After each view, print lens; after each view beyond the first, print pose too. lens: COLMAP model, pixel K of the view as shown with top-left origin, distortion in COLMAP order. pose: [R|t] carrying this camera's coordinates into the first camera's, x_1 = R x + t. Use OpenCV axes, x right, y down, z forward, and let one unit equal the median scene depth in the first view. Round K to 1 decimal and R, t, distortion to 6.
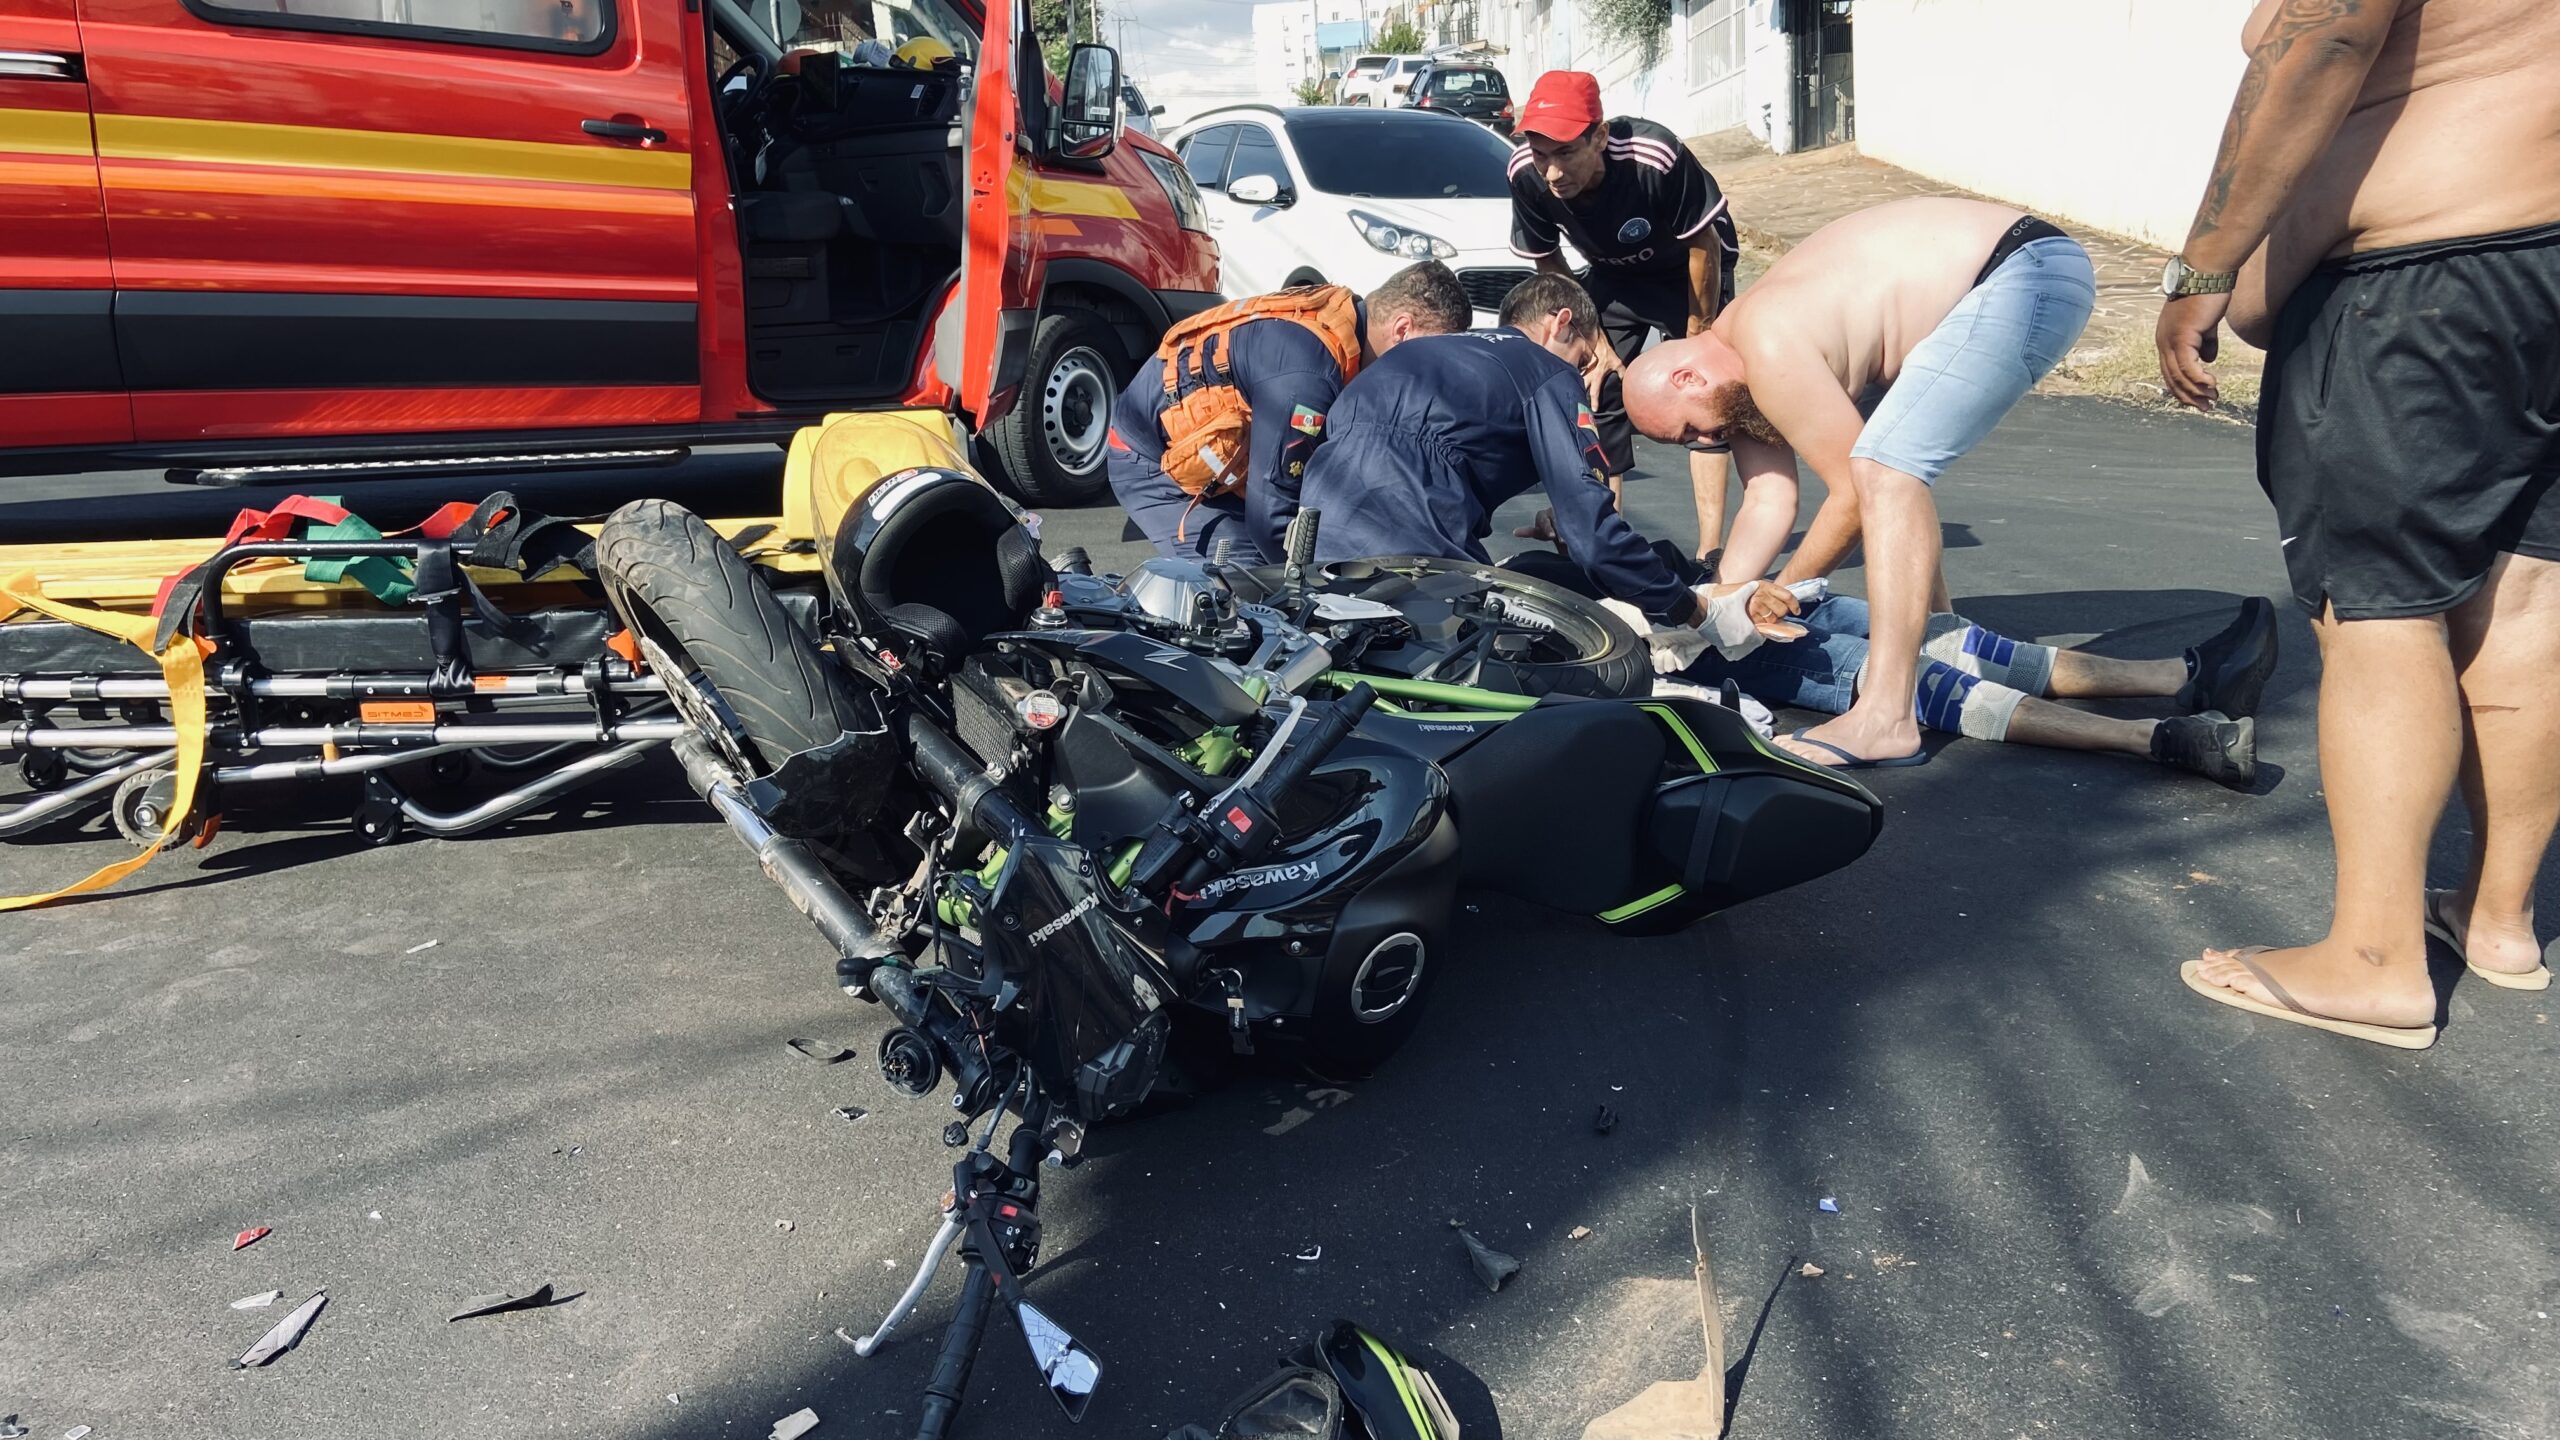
lens RADIAL K [[1935.1, 0, 1274.9], [0, 1935.1, 724.2], [0, 0, 1]] dist [0.041746, -0.006380]
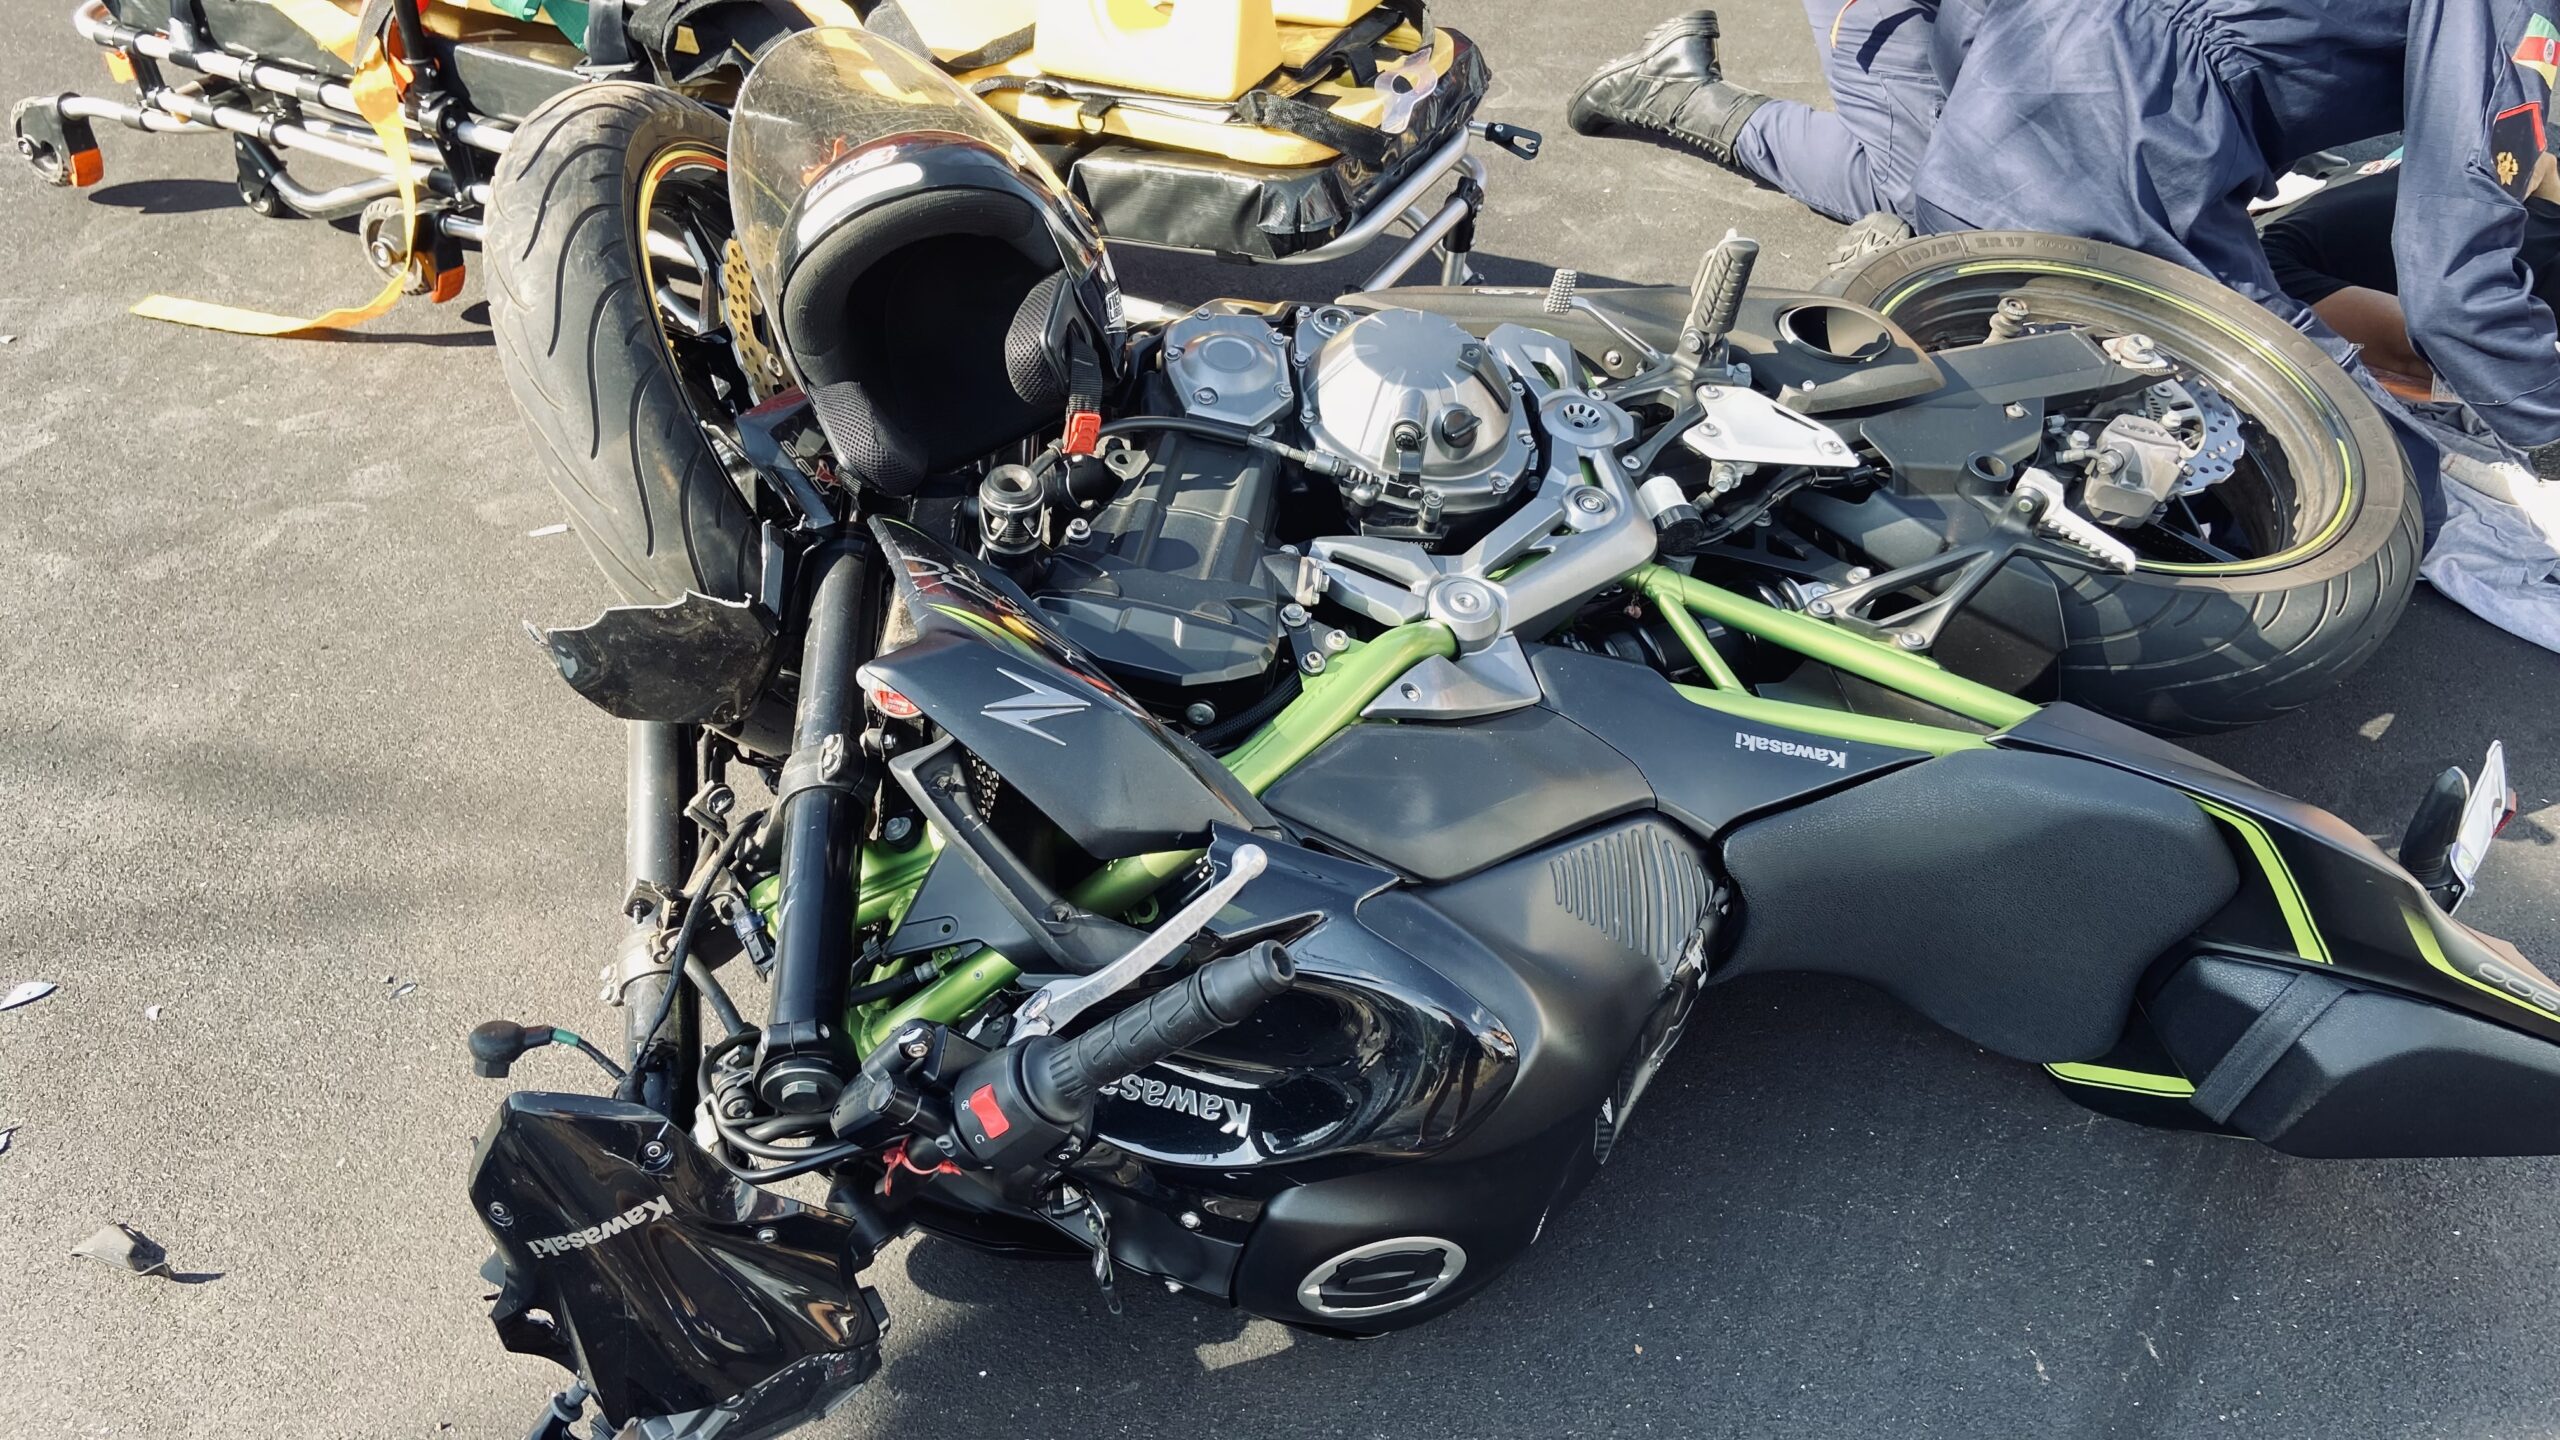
lens RADIAL K [[1935.1, 0, 1264.7], [0, 1935.1, 699.5], [0, 0, 1]] dist [0.041746, -0.006380]
pose [[0.871856, 0.319015, -0.371613, 0.140890], [-0.156249, 0.900290, 0.406280, -0.188966], [0.464169, -0.296154, 0.834769, 0.418475]]
